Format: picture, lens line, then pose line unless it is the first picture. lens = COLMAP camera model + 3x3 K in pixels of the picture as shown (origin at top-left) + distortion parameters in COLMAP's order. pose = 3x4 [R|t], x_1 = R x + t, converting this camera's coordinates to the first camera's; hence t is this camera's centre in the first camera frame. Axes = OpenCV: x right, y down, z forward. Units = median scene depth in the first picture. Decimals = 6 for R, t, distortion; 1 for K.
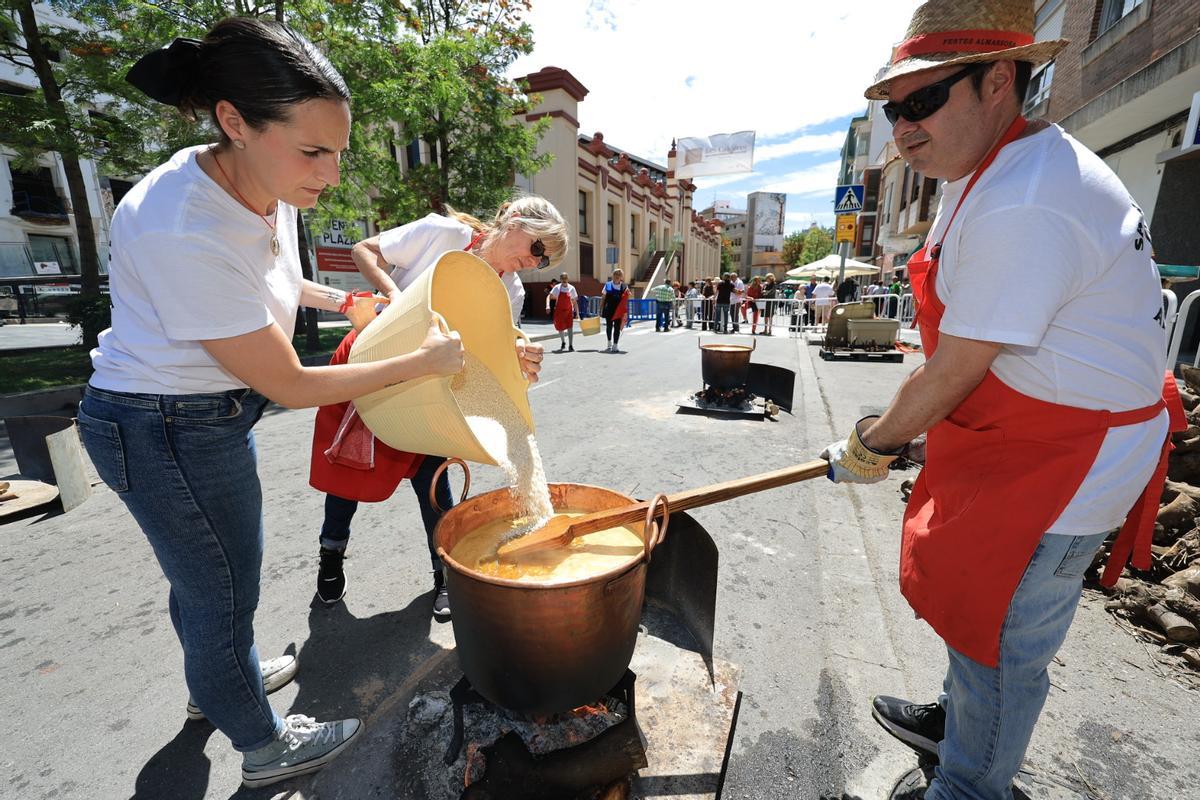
lens RADIAL K [[488.2, 0, 600.0], [0, 488.2, 400.0], [0, 0, 1]] dist [0.009604, -0.000731]
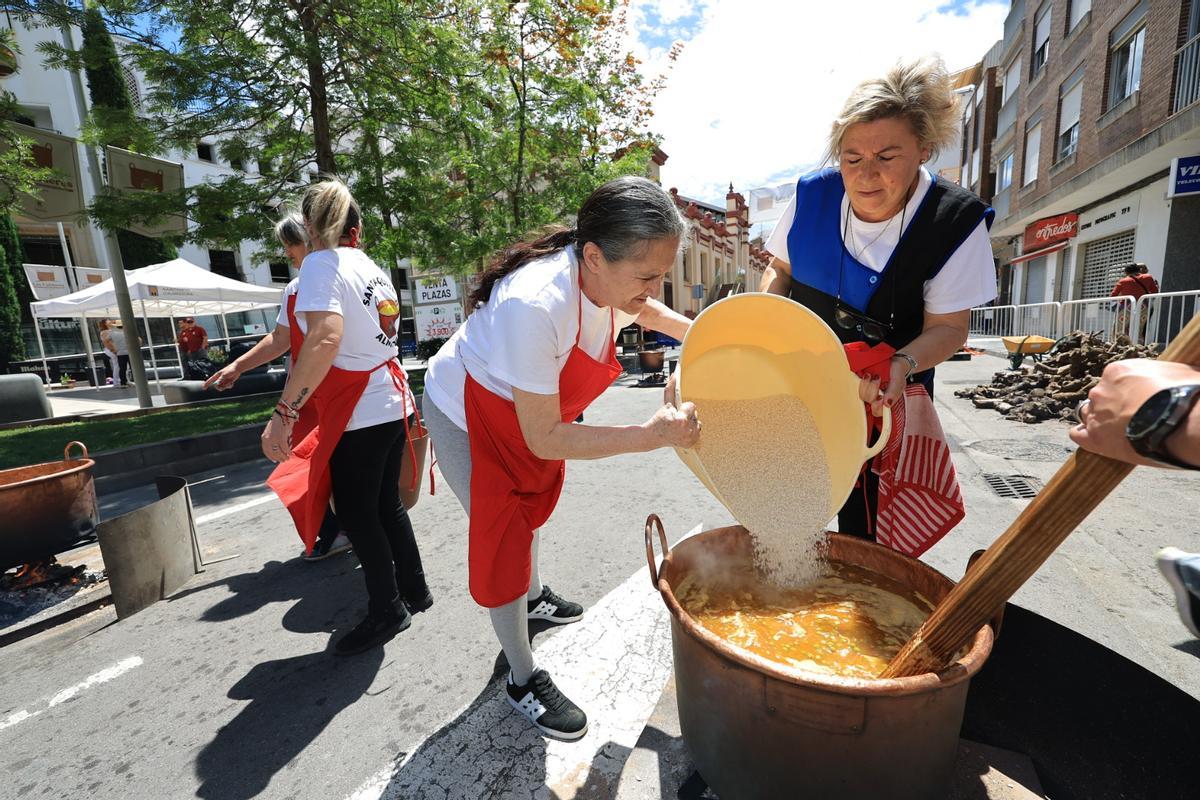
lens RADIAL K [[488.2, 0, 600.0], [0, 488.2, 400.0], [0, 0, 1]] dist [0.009604, -0.000731]
pose [[0.994274, -0.036012, -0.100612, -0.066944], [0.028872, 0.997019, -0.071544, 0.026606], [0.102889, 0.068230, 0.992350, -0.111170]]
